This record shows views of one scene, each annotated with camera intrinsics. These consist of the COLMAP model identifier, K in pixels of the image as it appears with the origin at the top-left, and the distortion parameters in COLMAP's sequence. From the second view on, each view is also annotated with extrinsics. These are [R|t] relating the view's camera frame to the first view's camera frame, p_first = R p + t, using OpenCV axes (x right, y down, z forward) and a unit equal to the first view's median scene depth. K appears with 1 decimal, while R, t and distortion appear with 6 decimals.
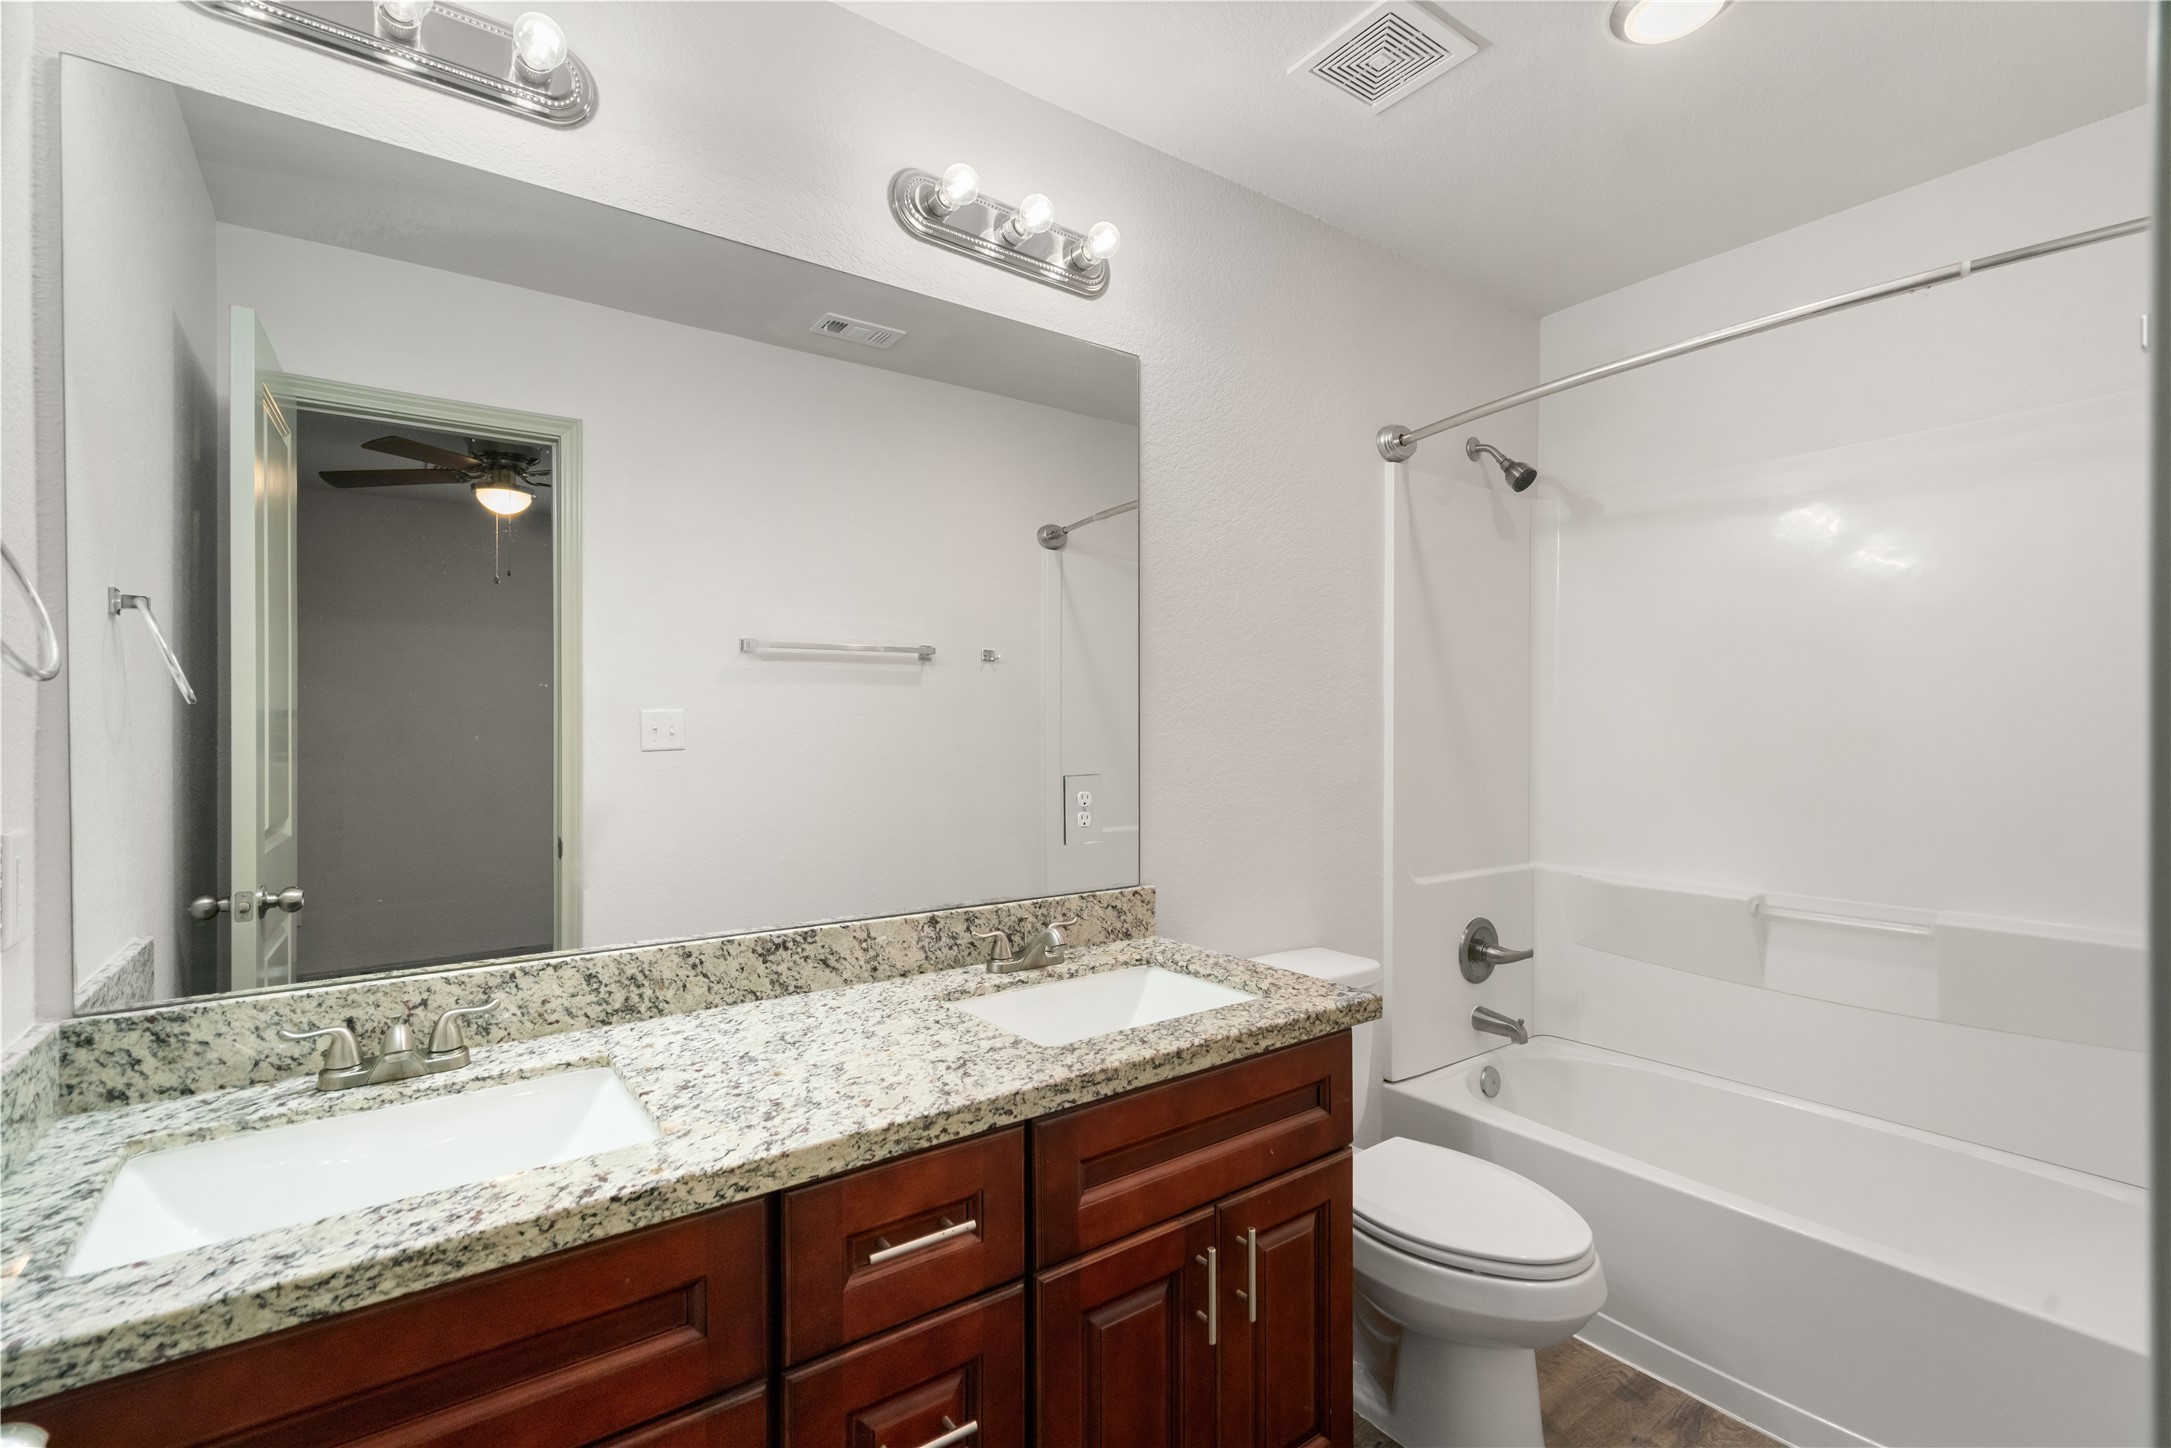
lens RADIAL K [[983.1, 0, 1088.0], [0, 983.1, 738.0], [0, 0, 1]] dist [-0.000093, 0.000884]
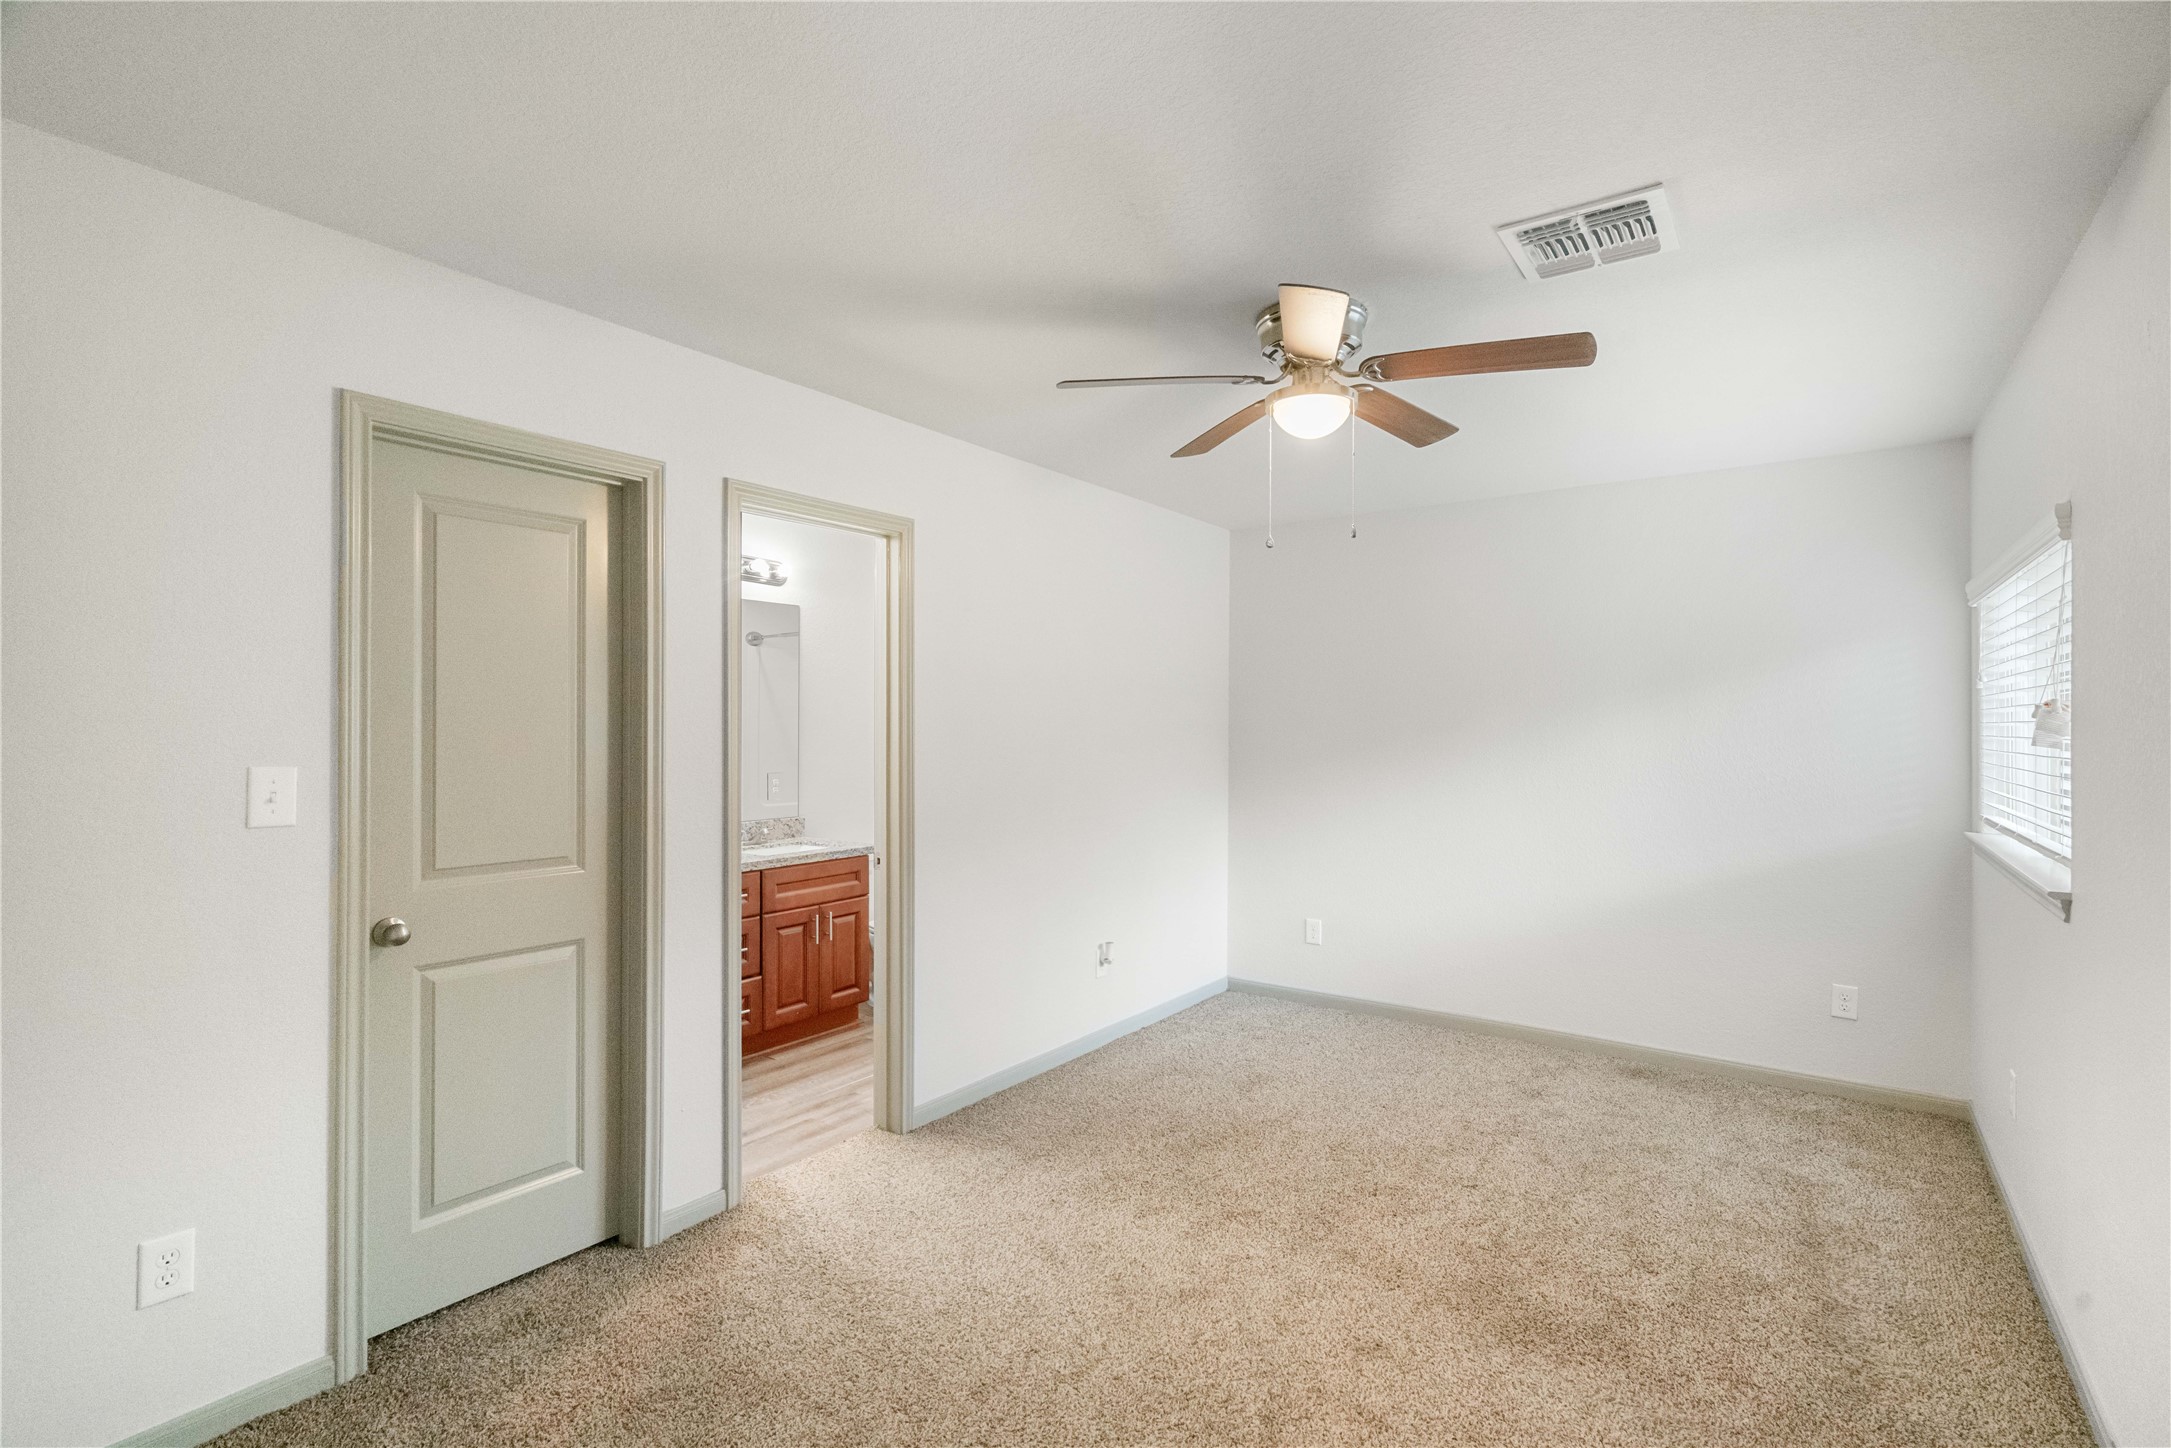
lens RADIAL K [[983.1, 0, 1088.0], [0, 983.1, 738.0], [0, 0, 1]] dist [-0.000093, 0.000884]
pose [[0.950647, 0.001269, 0.310272, -0.031707], [-0.004264, 0.999951, 0.008974, -0.101380], [-0.310246, -0.009854, 0.950605, -2.163923]]
